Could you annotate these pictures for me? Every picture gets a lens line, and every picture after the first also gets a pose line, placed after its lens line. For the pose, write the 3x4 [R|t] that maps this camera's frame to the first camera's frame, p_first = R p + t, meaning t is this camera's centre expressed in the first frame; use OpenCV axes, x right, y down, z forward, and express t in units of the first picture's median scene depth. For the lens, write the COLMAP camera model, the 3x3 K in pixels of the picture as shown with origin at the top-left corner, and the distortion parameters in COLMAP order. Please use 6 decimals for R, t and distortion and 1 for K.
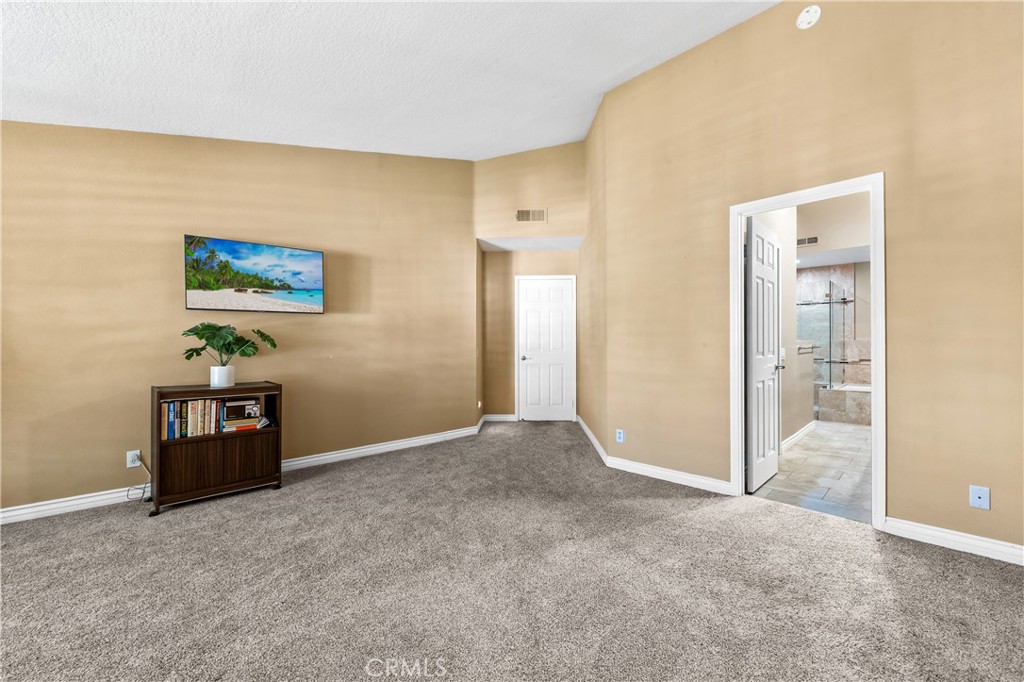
lens RADIAL K [[411.6, 0, 503.9], [0, 411.6, 346.5], [0, 0, 1]] dist [-0.001548, -0.000336]
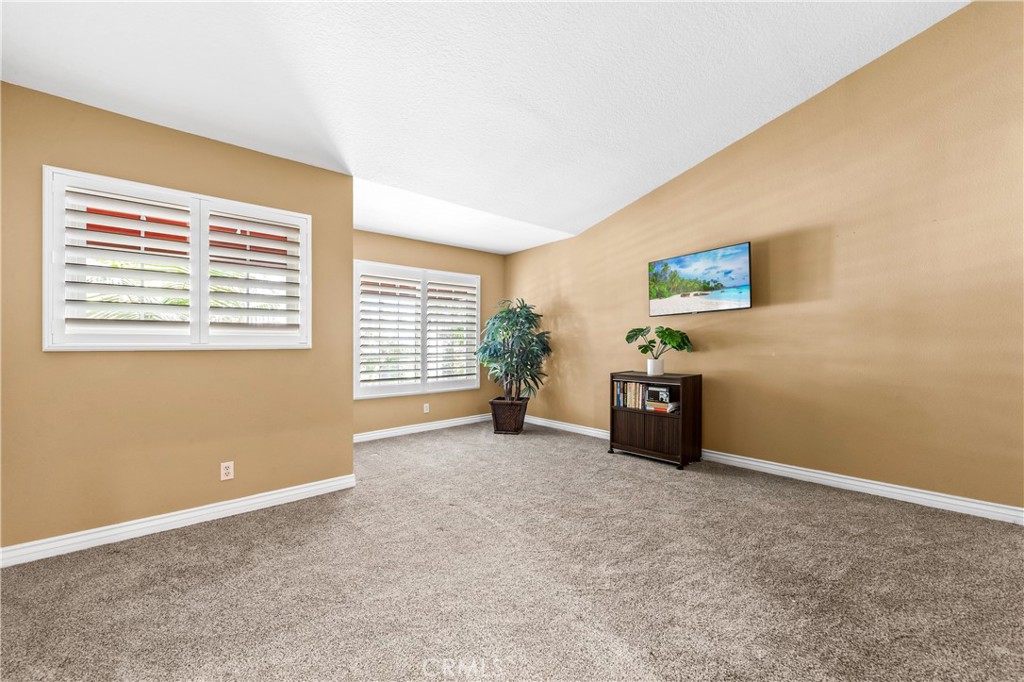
lens RADIAL K [[405.9, 0, 530.5], [0, 405.9, 340.6], [0, 0, 1]] dist [-0.001176, -0.000055]
pose [[-0.024840, -0.008101, -0.999659, 0.598456], [0.008104, 0.999933, -0.008305, -0.002948], [0.999659, -0.008308, -0.024773, 0.637970]]
